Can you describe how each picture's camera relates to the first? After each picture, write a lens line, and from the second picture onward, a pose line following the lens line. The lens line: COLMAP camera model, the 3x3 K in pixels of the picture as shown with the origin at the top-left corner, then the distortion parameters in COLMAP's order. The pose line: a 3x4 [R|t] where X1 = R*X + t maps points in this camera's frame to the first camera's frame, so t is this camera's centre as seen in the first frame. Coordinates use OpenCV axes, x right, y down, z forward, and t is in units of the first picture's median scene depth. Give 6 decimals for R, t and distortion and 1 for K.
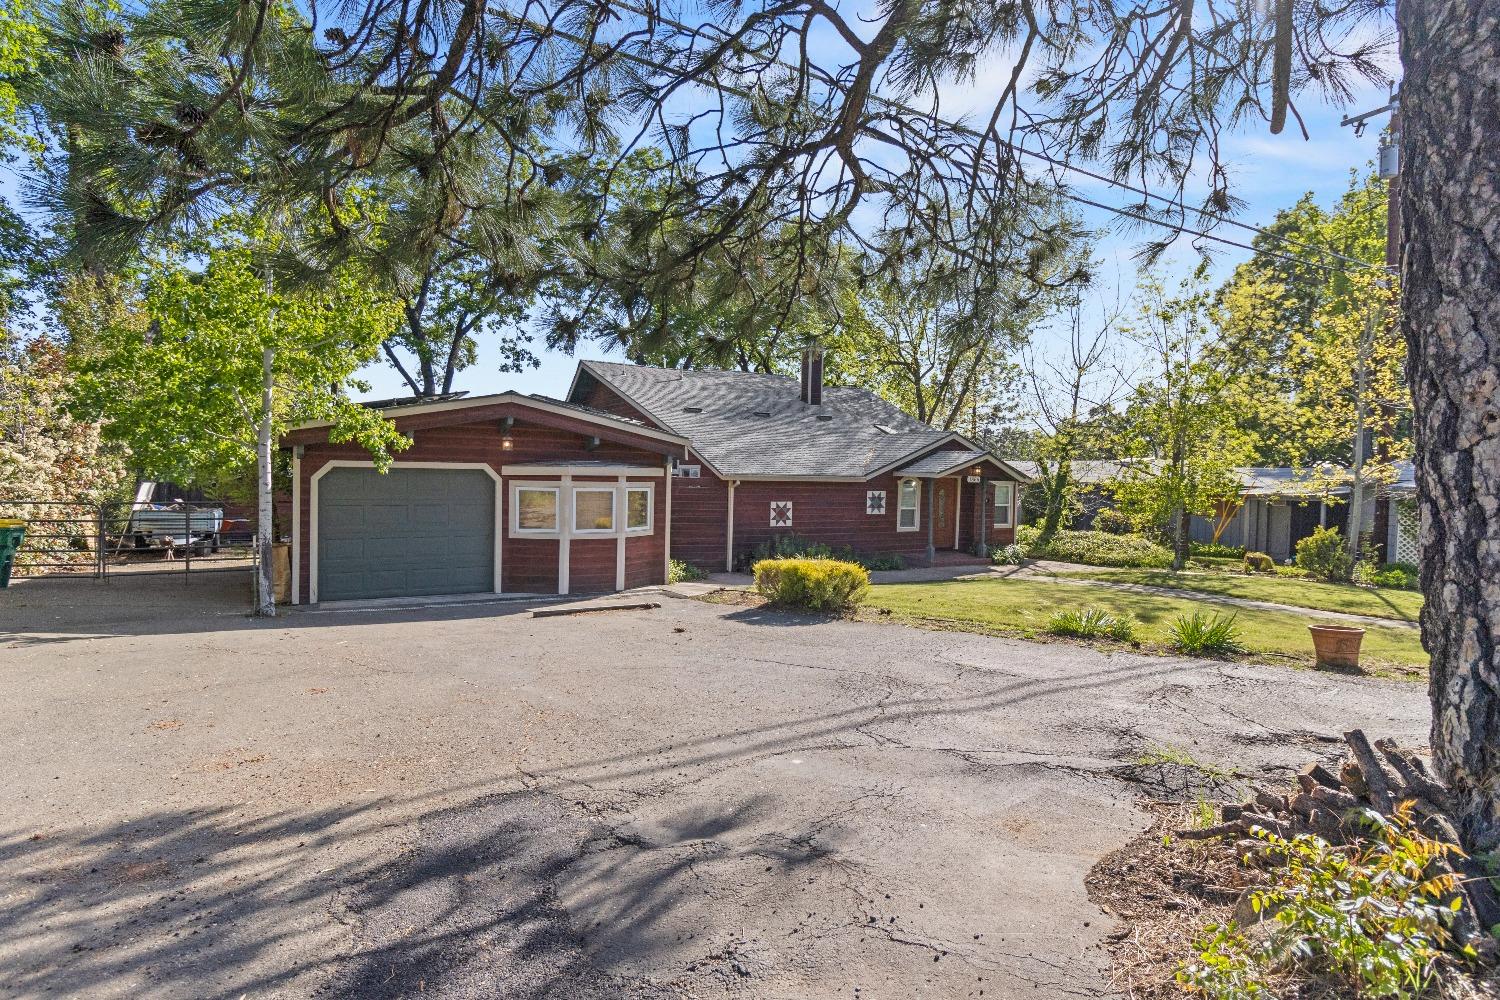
lens RADIAL K [[743.1, 0, 751.3], [0, 743.1, 479.0], [0, 0, 1]] dist [0.000518, 0.000045]
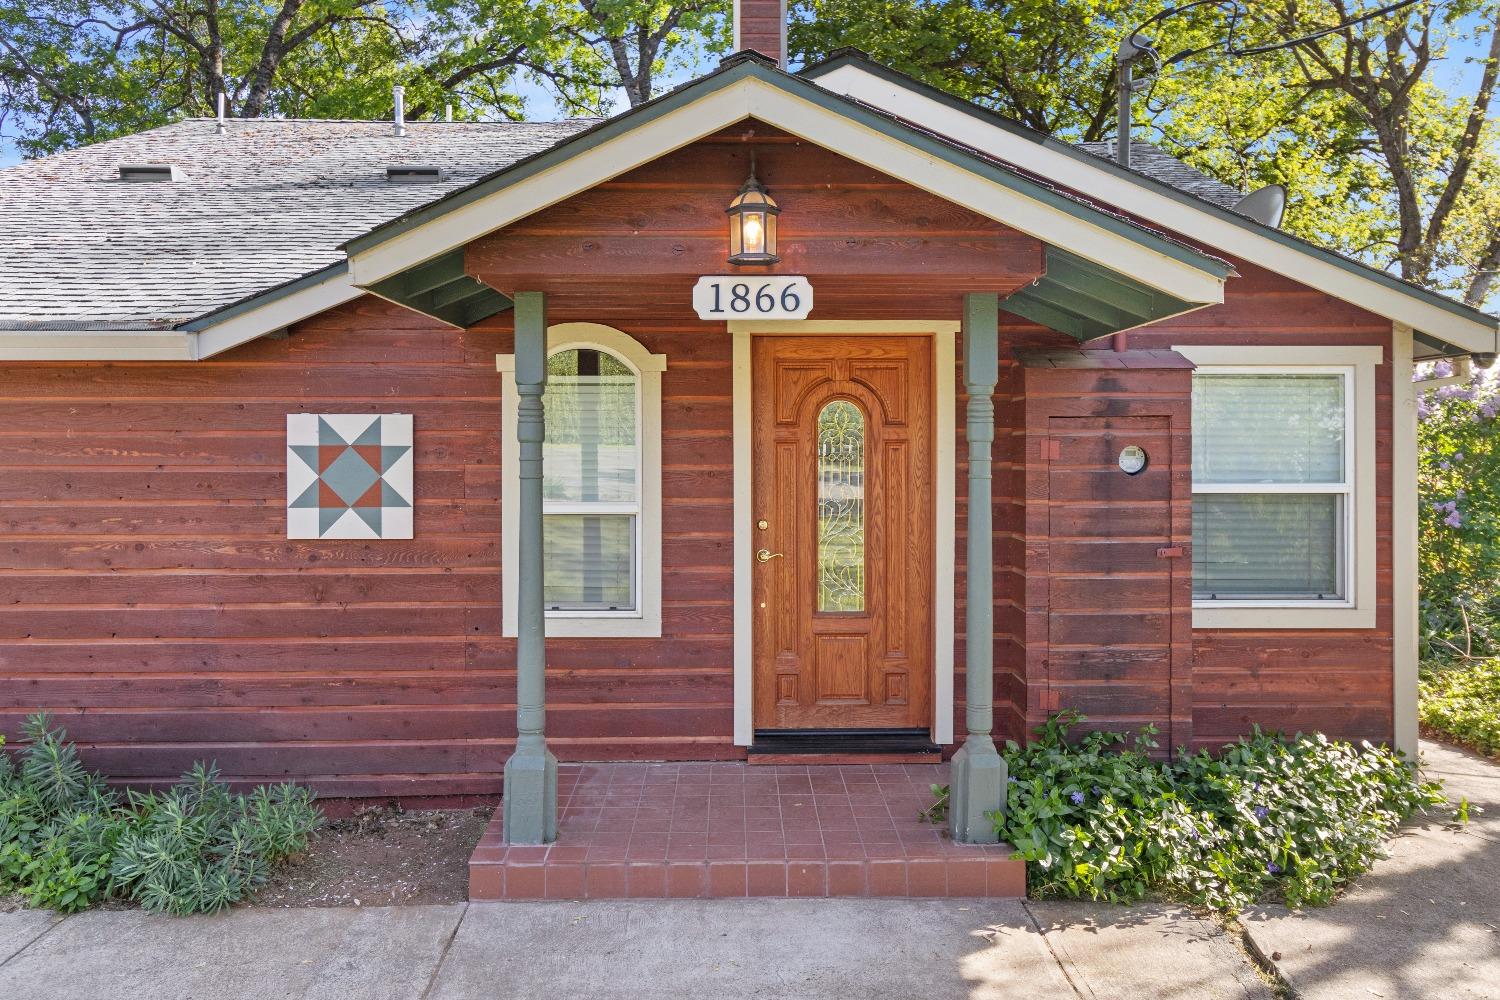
lens RADIAL K [[1182.7, 0, 752.0], [0, 1182.7, 460.5], [0, 0, 1]] dist [0.002538, 0.004804]
pose [[0.890381, -0.020445, -0.454757, 0.414842], [0.017339, 0.999789, -0.011001, 0.034887], [0.454886, 0.001910, 0.890548, 0.839029]]
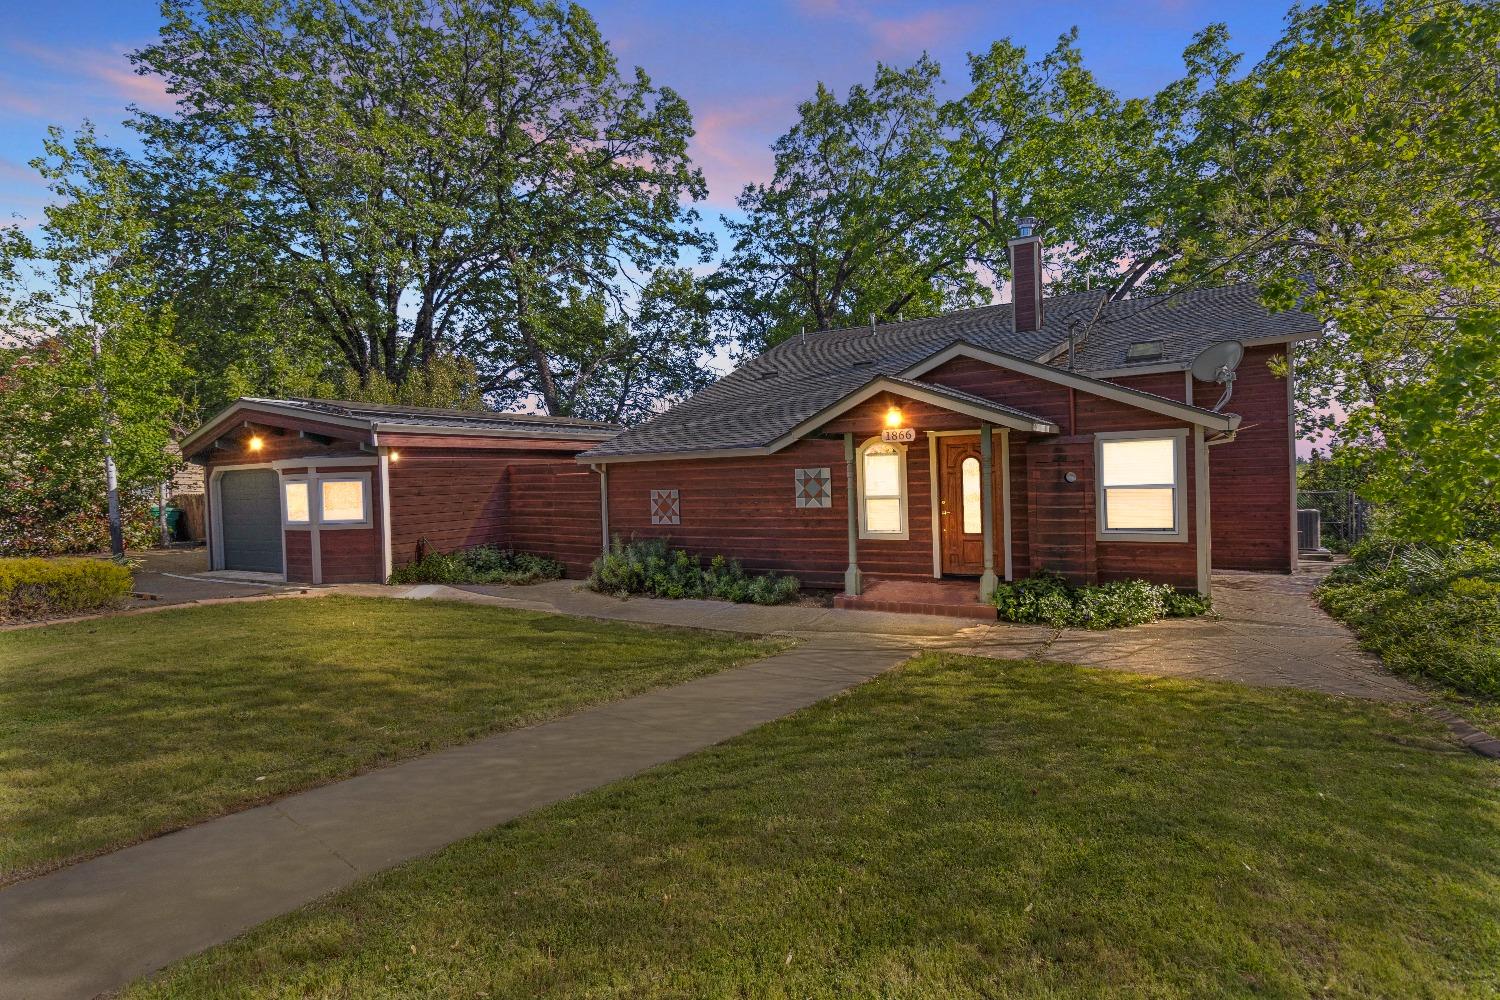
lens RADIAL K [[728.9, 0, 750.3], [0, 728.9, 485.8], [0, 0, 1]] dist [0.000909, -0.000006]
pose [[0.519238, -0.026312, -0.854224, 0.677442], [0.036162, 0.999307, -0.008800, 0.035458], [0.853864, -0.026321, 0.519830, 0.702876]]
